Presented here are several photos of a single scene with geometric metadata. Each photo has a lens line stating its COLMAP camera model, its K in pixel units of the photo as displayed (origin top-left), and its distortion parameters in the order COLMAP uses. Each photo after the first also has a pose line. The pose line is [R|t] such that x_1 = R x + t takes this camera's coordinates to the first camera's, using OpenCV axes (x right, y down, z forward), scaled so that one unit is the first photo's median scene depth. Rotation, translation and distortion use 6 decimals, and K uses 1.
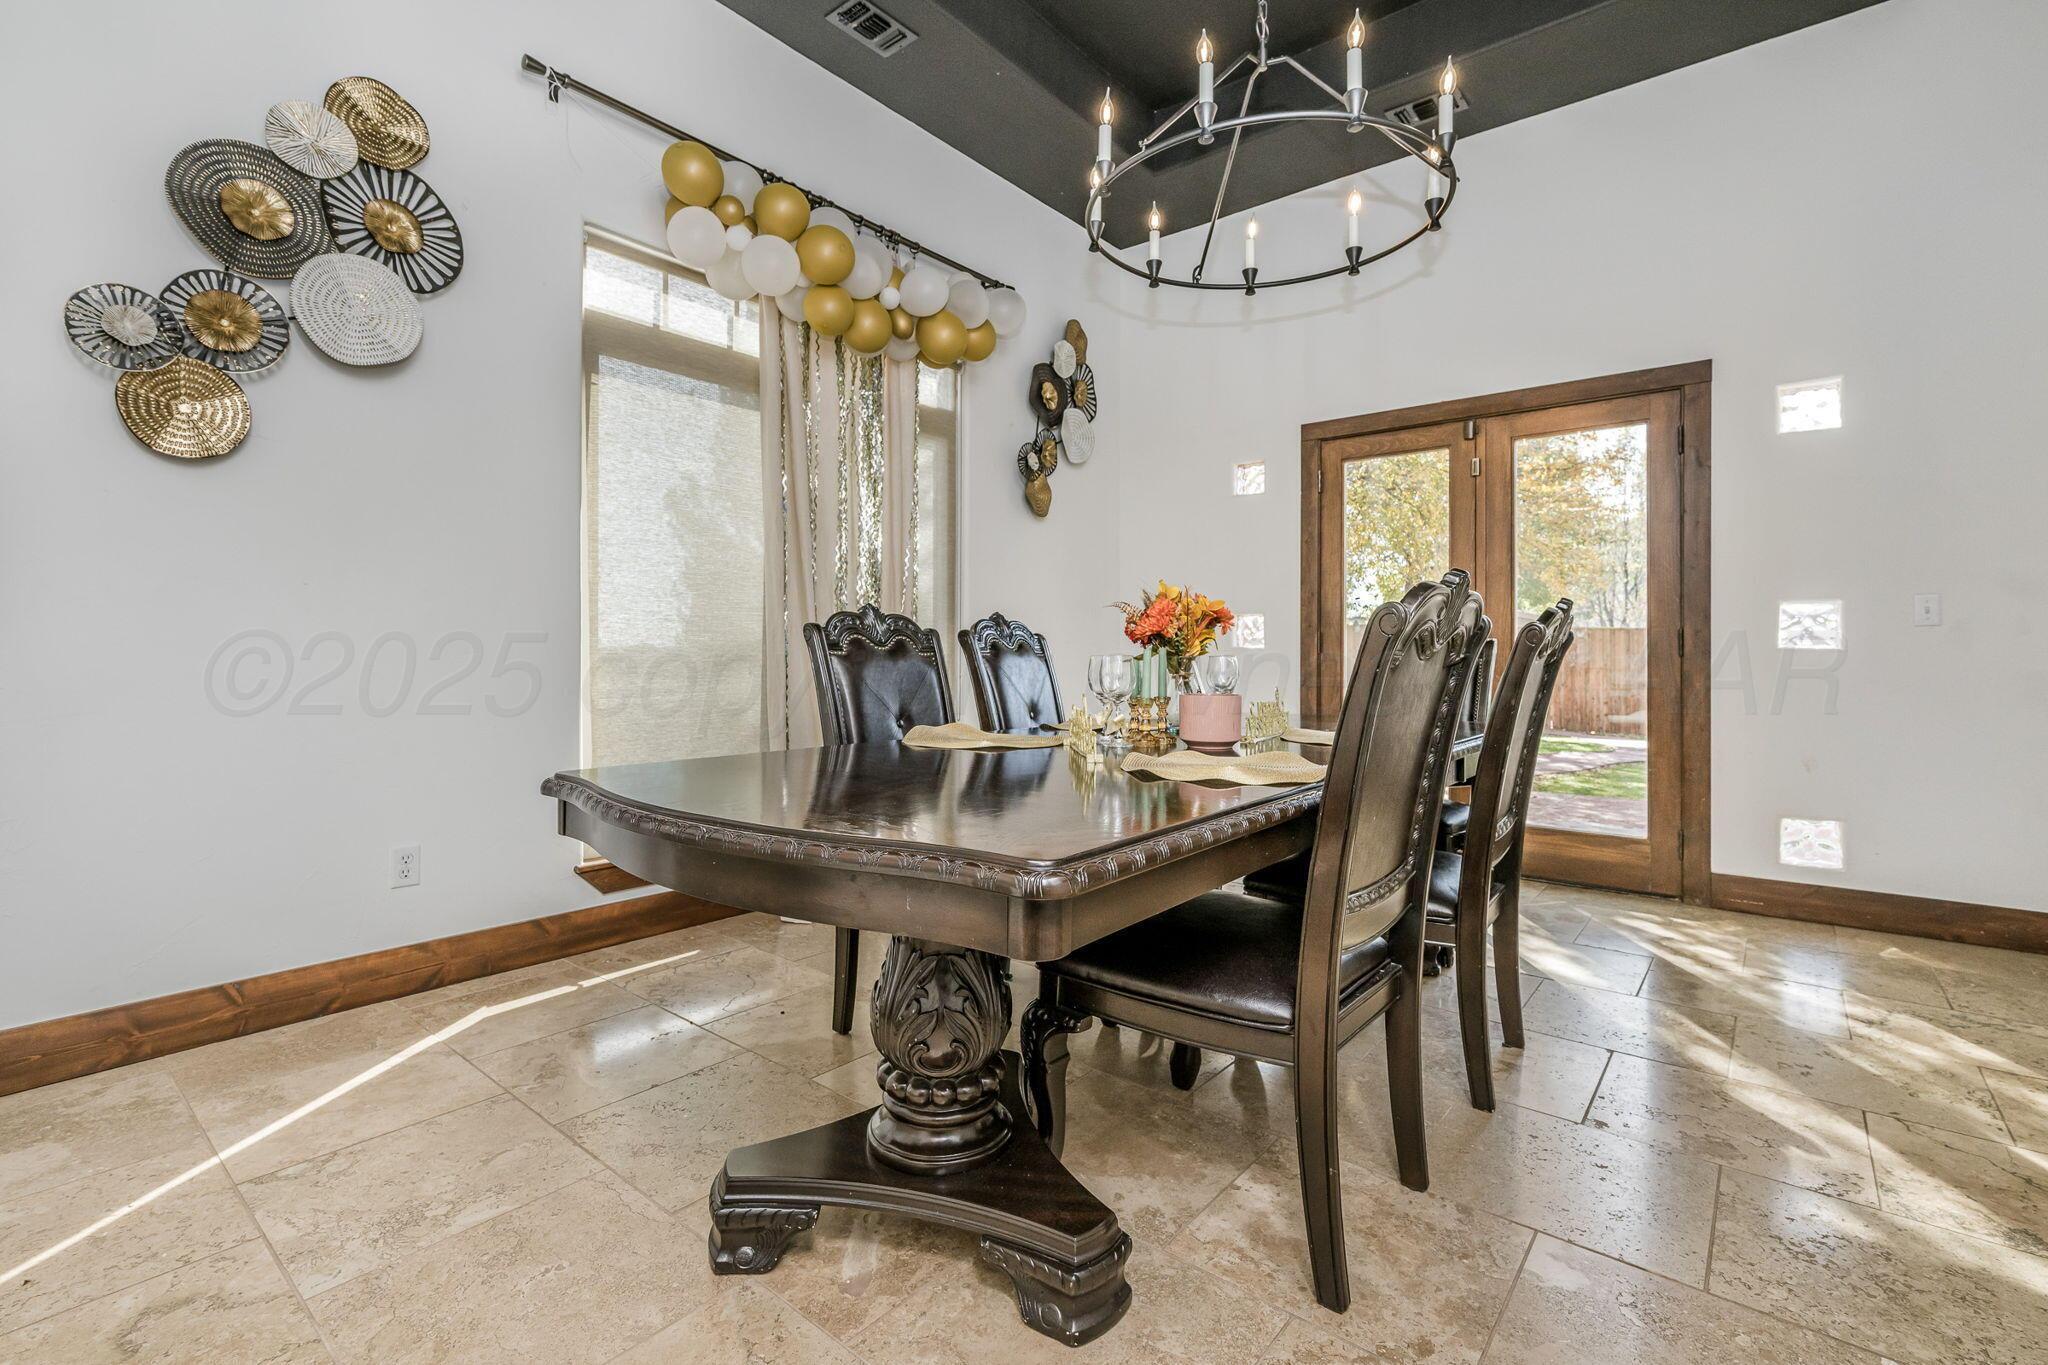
lens RADIAL K [[910.8, 0, 1034.7], [0, 910.8, 650.6], [0, 0, 1]] dist [-0.002060, 0.000140]
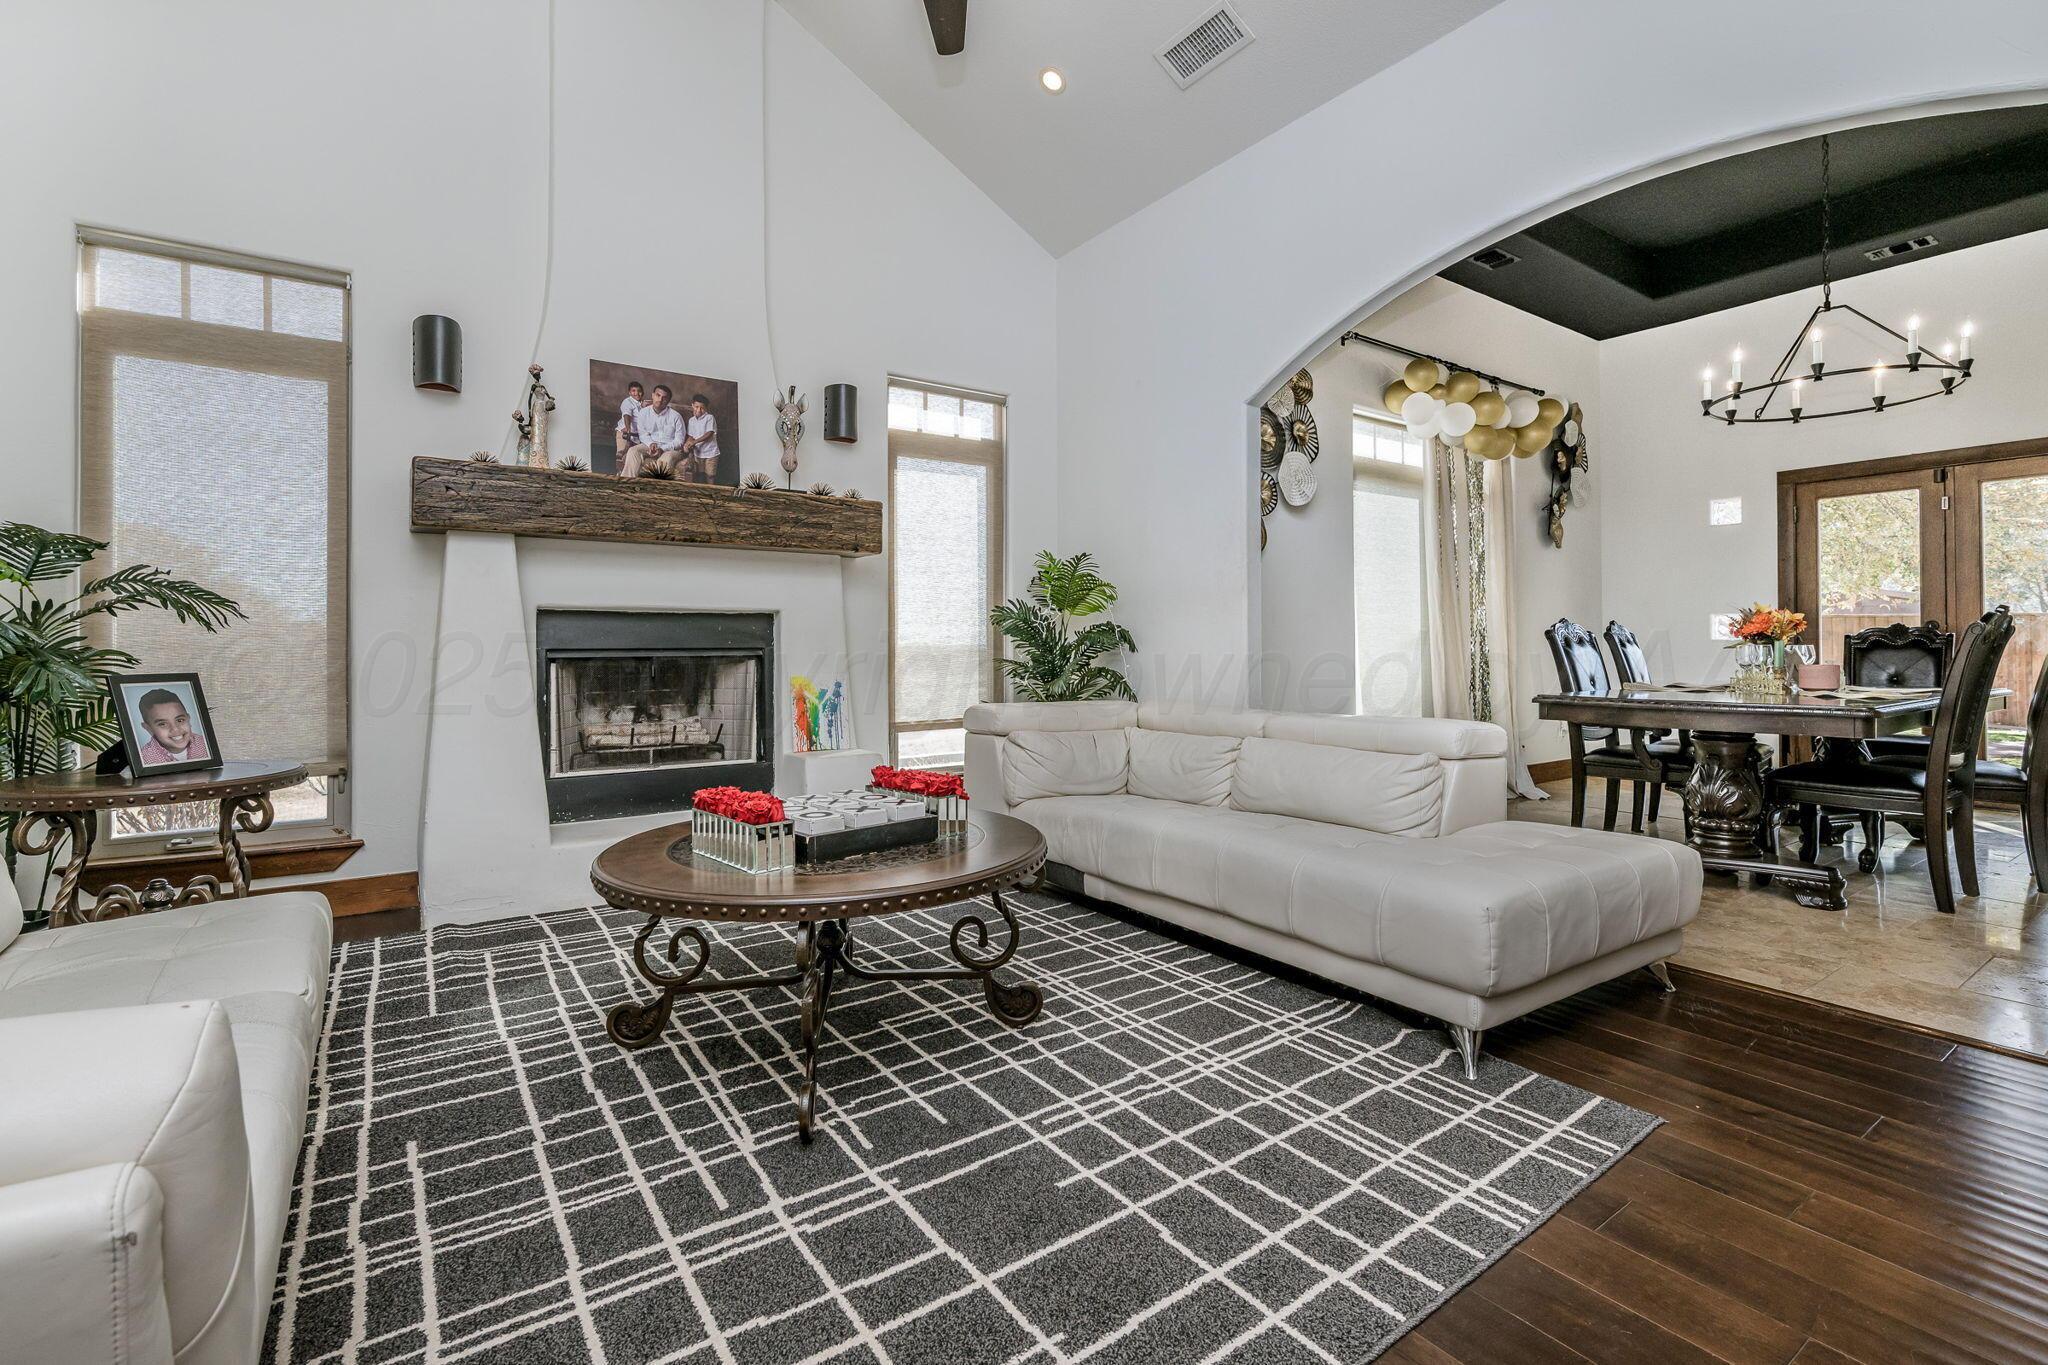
lens RADIAL K [[910.8, 0, 1034.7], [0, 910.8, 650.6], [0, 0, 1]] dist [-0.002060, 0.000140]
pose [[0.961017, -0.005504, -0.276435, -0.432333], [0.007253, 0.999960, 0.005305, 0.000225], [0.276395, -0.007103, 0.961018, -0.657065]]
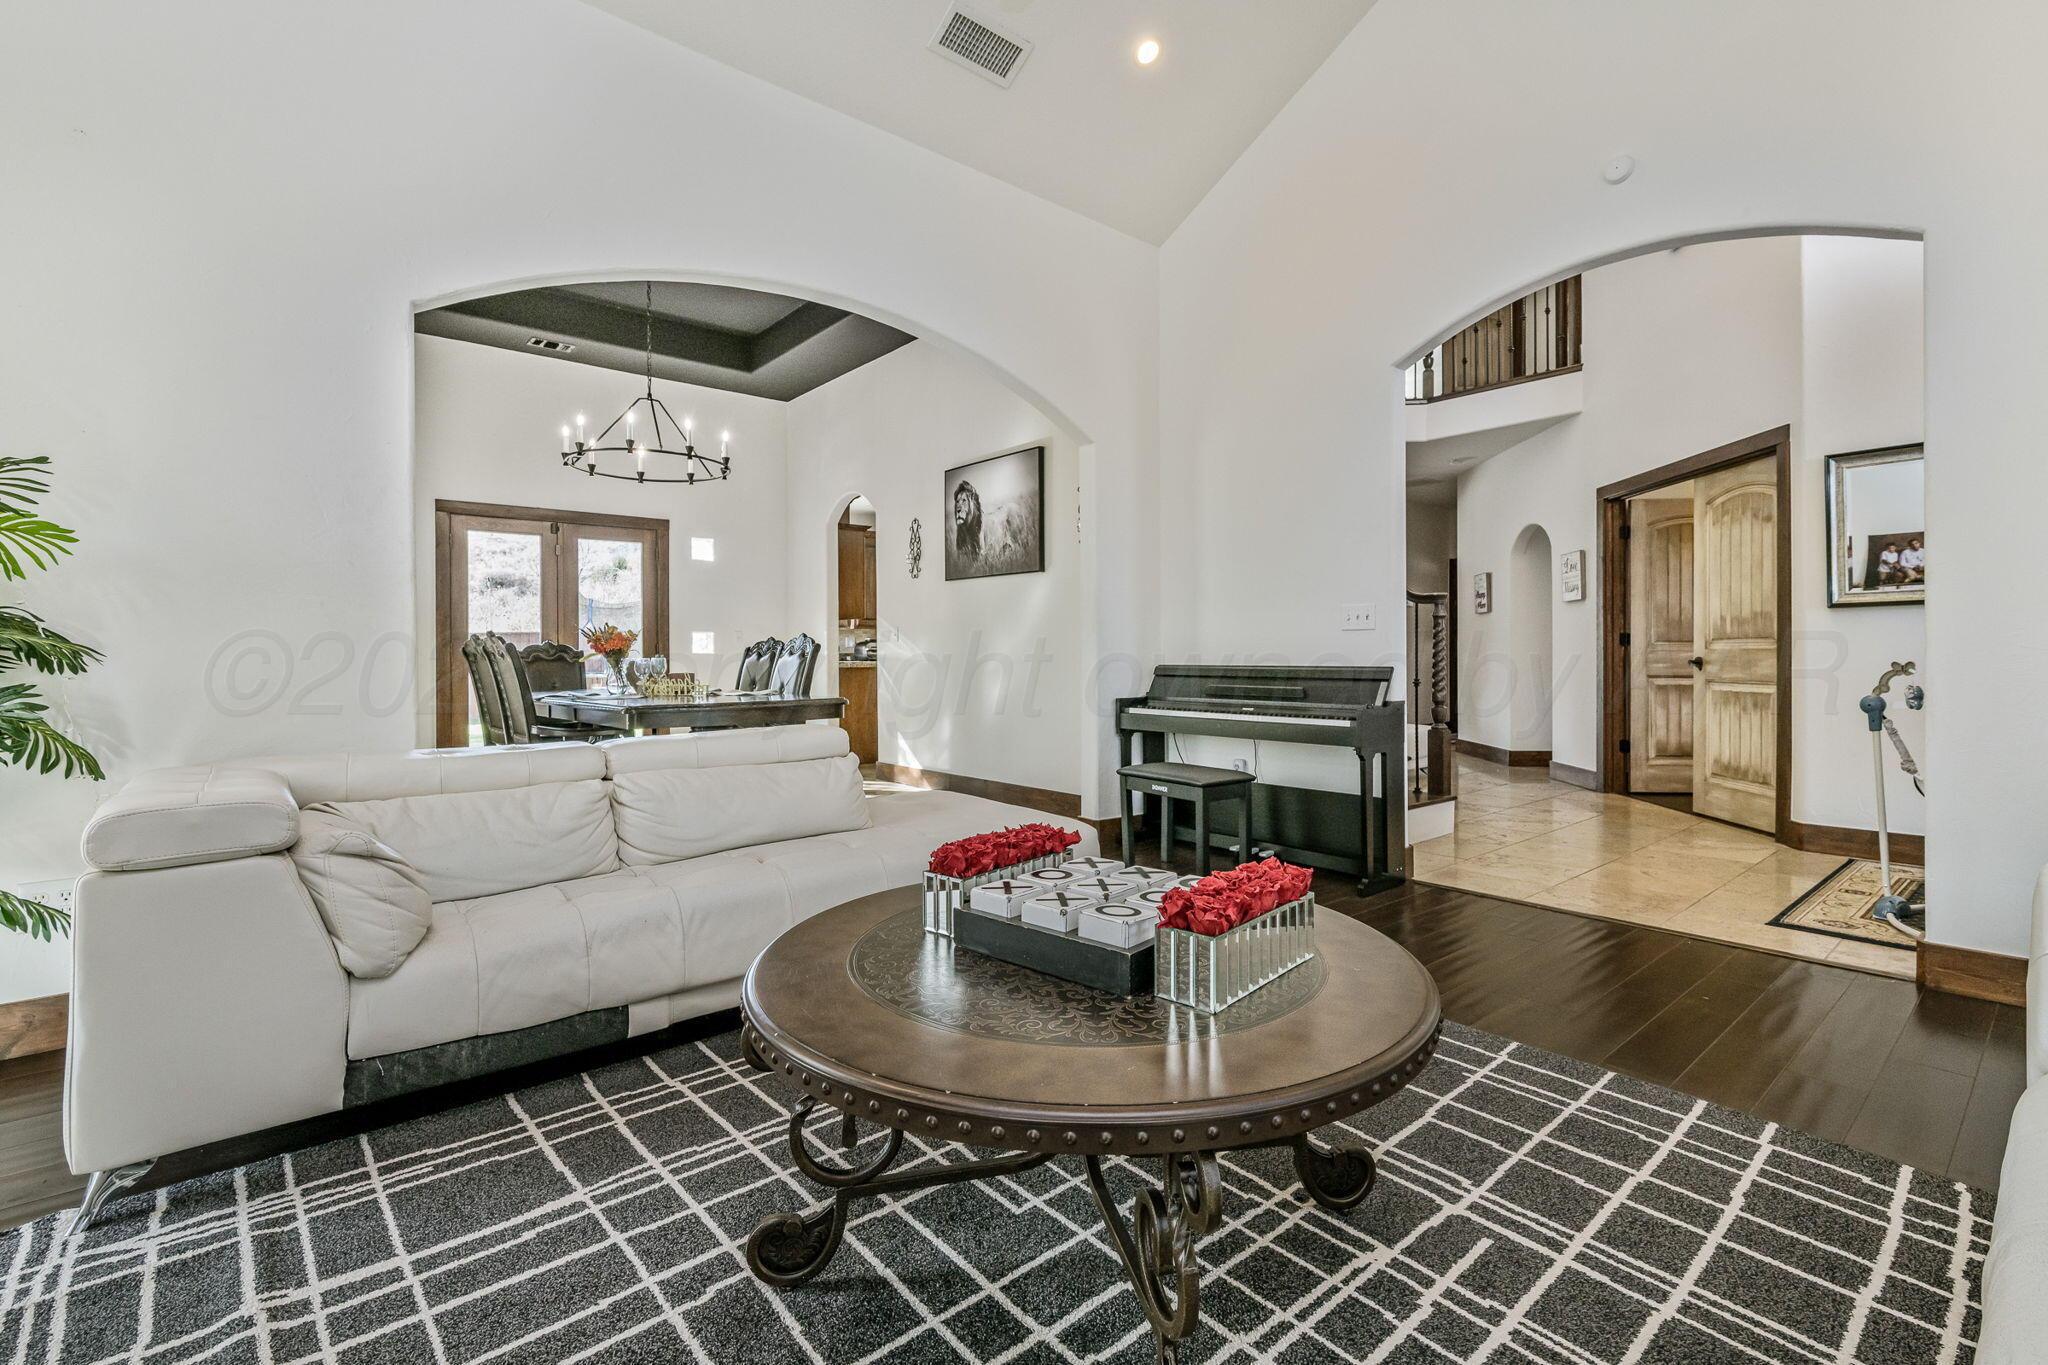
lens RADIAL K [[910.8, 0, 1034.7], [0, 910.8, 650.6], [0, 0, 1]] dist [-0.002060, 0.000140]
pose [[0.192700, 0.001186, 0.981257, -1.040020], [0.004045, 0.999990, -0.002003, 0.000209], [-0.981249, 0.004355, 0.192693, -0.231677]]
